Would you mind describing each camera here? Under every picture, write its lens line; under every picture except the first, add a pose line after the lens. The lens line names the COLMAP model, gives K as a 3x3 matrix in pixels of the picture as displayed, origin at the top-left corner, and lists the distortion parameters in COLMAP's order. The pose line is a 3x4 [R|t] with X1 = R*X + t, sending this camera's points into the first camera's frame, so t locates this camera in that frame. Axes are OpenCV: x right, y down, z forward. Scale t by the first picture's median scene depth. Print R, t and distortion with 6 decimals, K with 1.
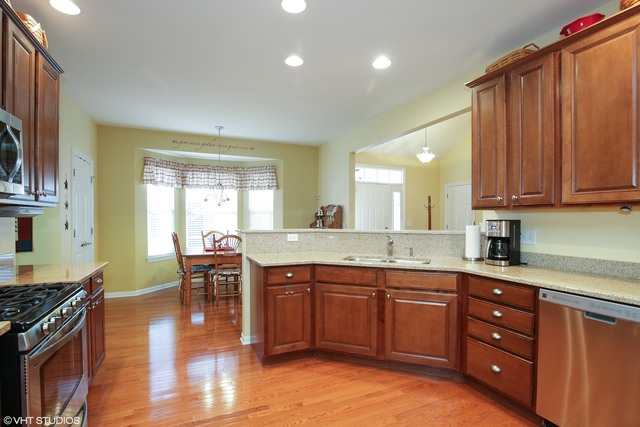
lens RADIAL K [[303.9, 0, 314.8], [0, 303.9, 218.4], [0, 0, 1]] dist [-0.003846, -0.000238]
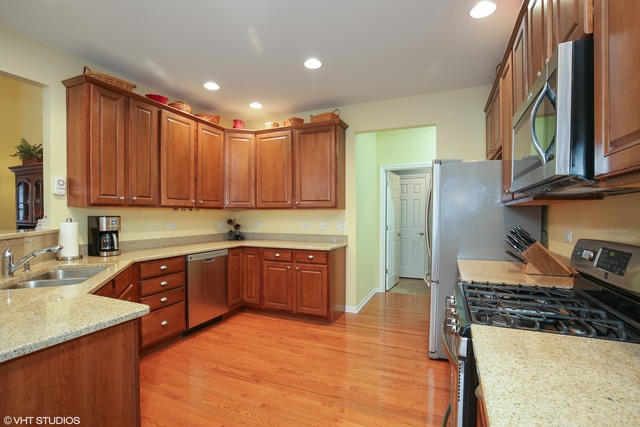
lens RADIAL K [[303.9, 0, 317.2], [0, 303.9, 214.3], [0, 0, 1]] dist [-0.003846, -0.000238]
pose [[-0.669953, 0.001907, 0.742401, -0.900163], [0.002889, 0.999996, 0.000039, 0.000765], [-0.742398, 0.002171, -0.669956, 1.407862]]
